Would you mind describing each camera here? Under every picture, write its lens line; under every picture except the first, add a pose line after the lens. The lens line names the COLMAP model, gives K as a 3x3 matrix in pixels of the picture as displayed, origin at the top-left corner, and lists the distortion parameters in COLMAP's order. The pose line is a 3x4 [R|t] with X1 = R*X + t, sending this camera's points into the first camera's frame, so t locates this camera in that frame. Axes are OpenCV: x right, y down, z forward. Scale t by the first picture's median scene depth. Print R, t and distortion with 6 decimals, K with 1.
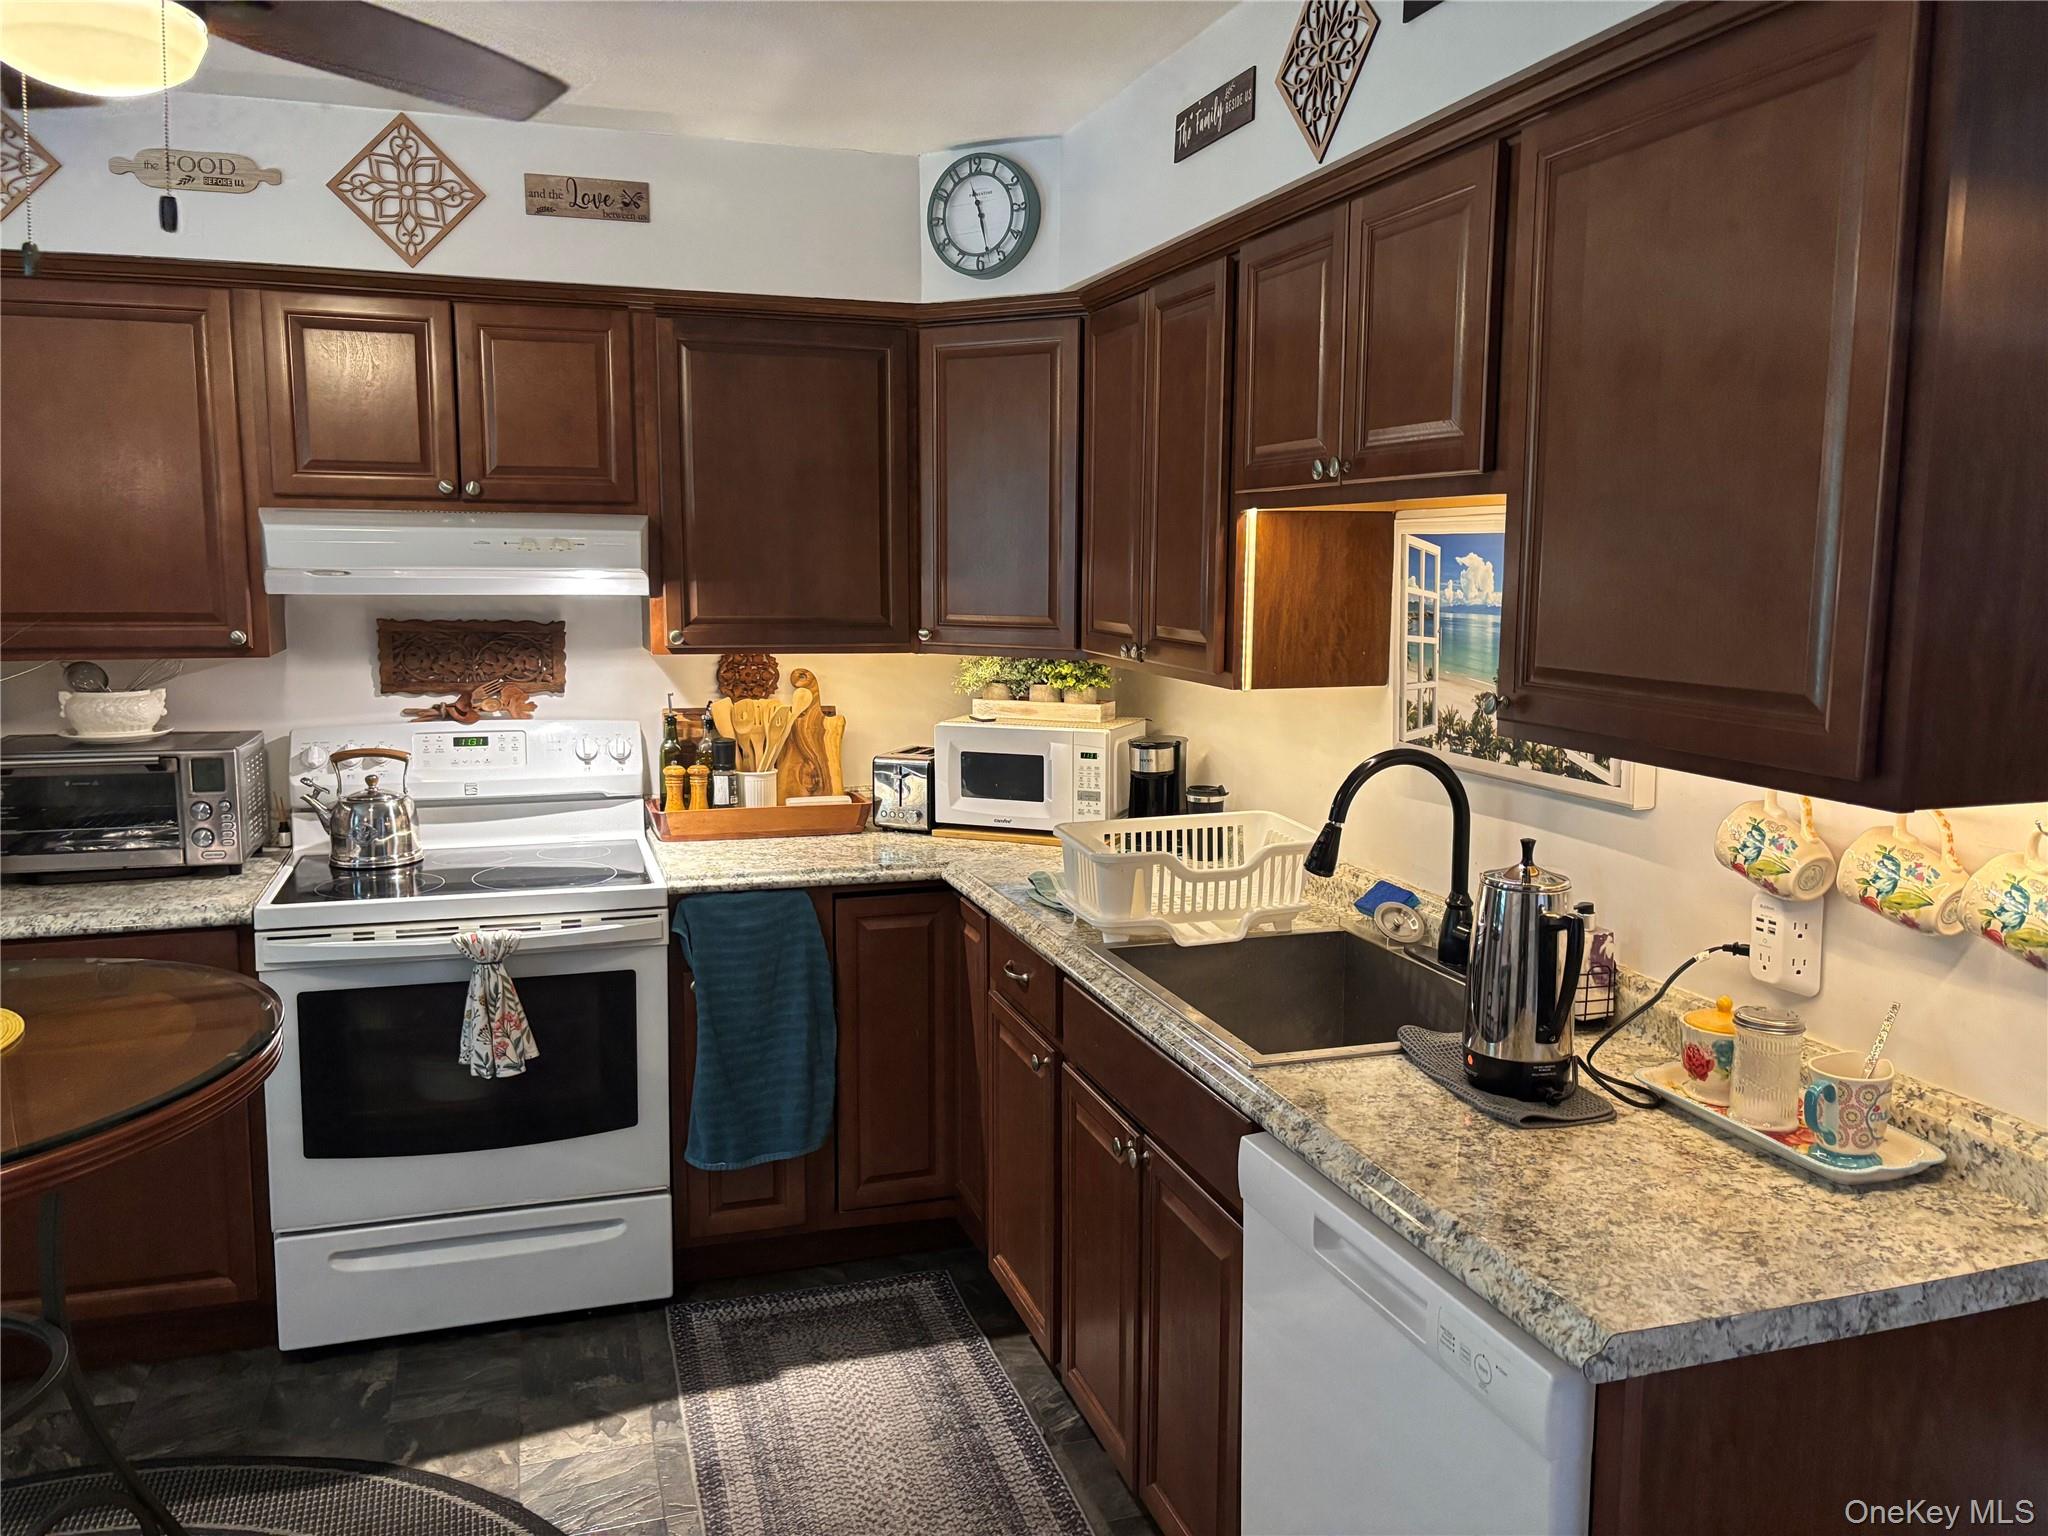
lens RADIAL K [[1594.3, 0, 1026.6], [0, 1594.3, 767.9], [0, 0, 1]] dist [0.064951, -0.087324]
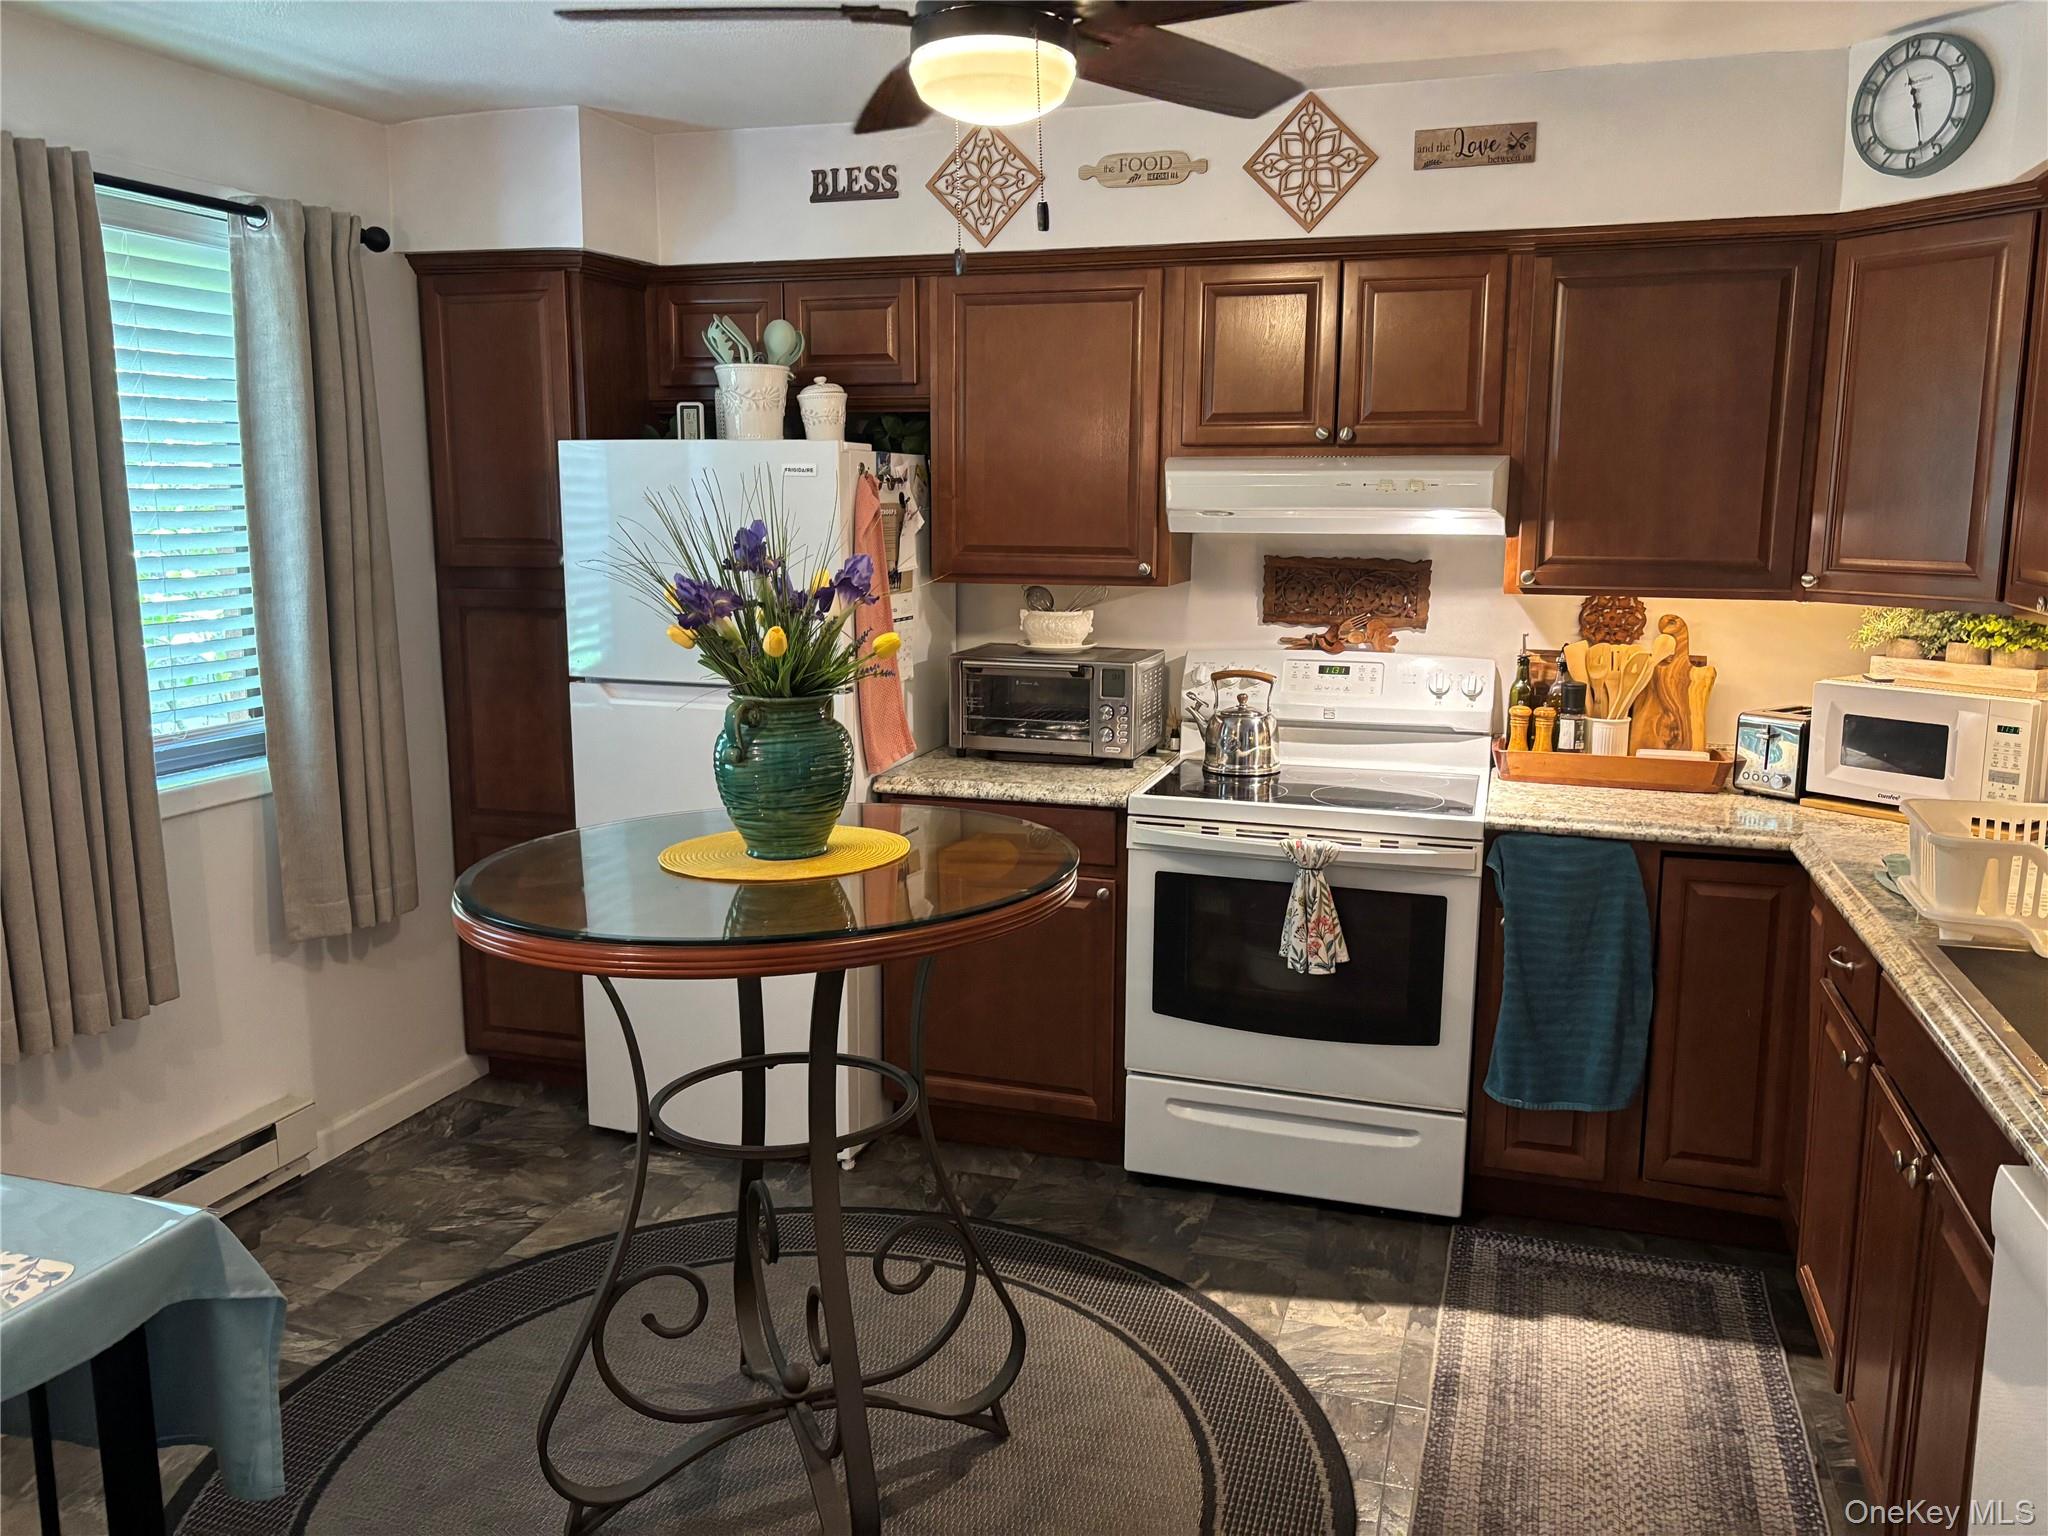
lens RADIAL K [[1594.3, 0, 1026.6], [0, 1594.3, 767.9], [0, 0, 1]] dist [0.064951, -0.087324]
pose [[0.807365, 0.095060, -0.582345, 0.130286], [-0.079144, 0.995465, 0.052771, 0.009581], [0.584720, 0.003483, 0.811227, -0.000969]]
